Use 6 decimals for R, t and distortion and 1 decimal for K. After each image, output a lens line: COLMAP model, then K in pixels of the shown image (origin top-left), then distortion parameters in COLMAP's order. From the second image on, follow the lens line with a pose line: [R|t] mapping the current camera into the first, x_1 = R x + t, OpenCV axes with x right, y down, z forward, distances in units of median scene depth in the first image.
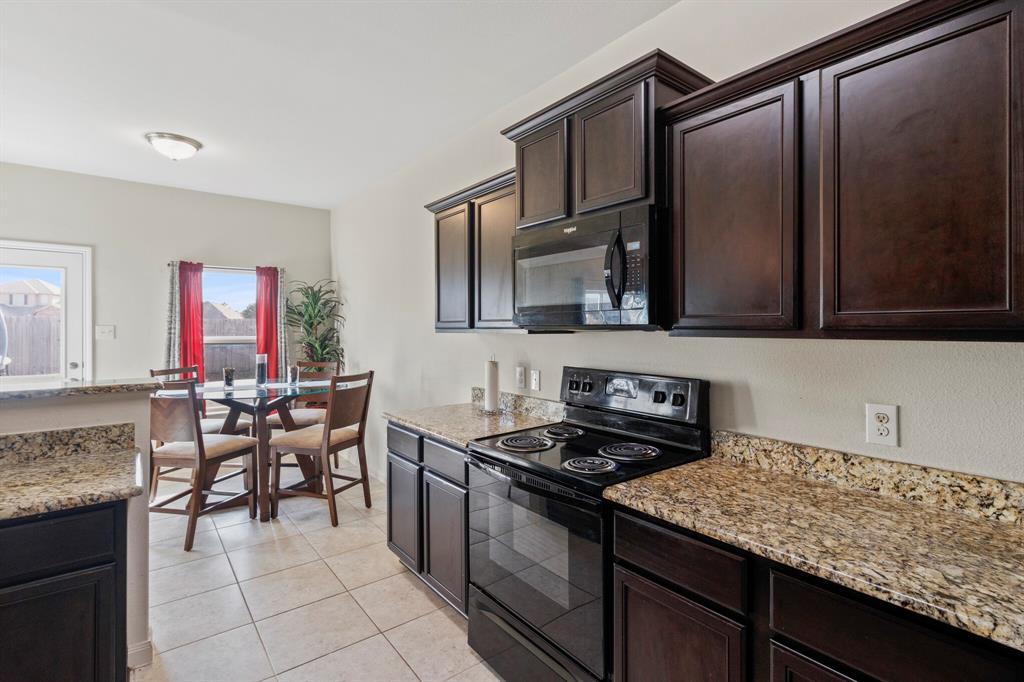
lens RADIAL K [[476.5, 0, 502.2], [0, 476.5, 326.2], [0, 0, 1]] dist [0.007928, -0.000810]
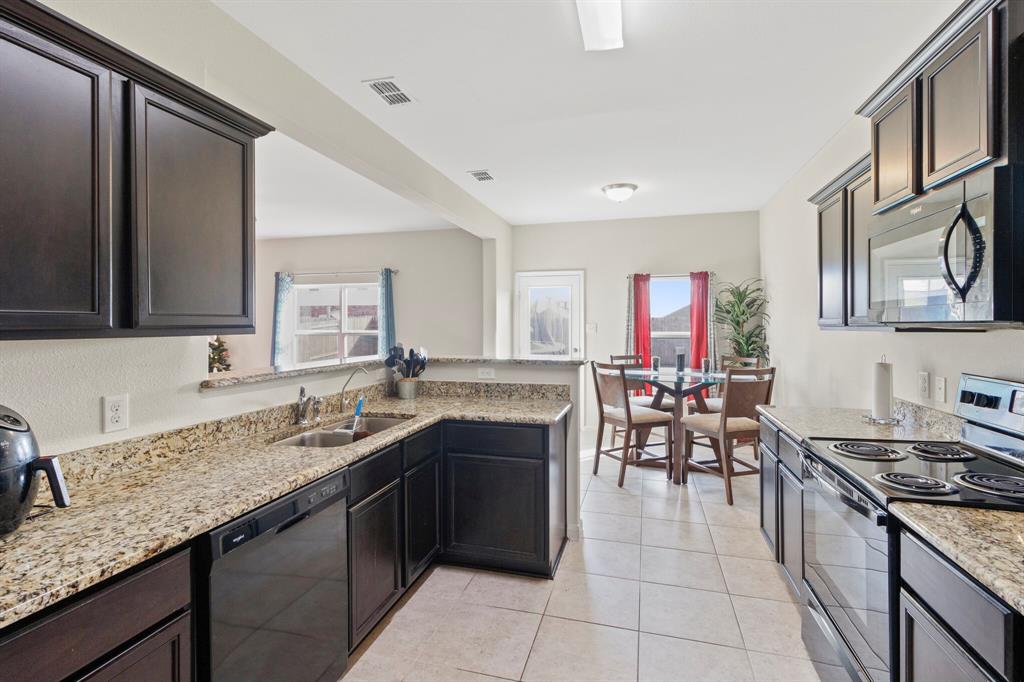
lens RADIAL K [[476.5, 0, 519.5], [0, 476.5, 325.1], [0, 0, 1]] dist [0.007928, -0.000810]
pose [[0.604429, -0.000639, -0.796659, 0.220825], [0.003577, 0.999992, 0.001911, -0.000296], [0.796651, -0.004005, 0.604426, -0.048898]]
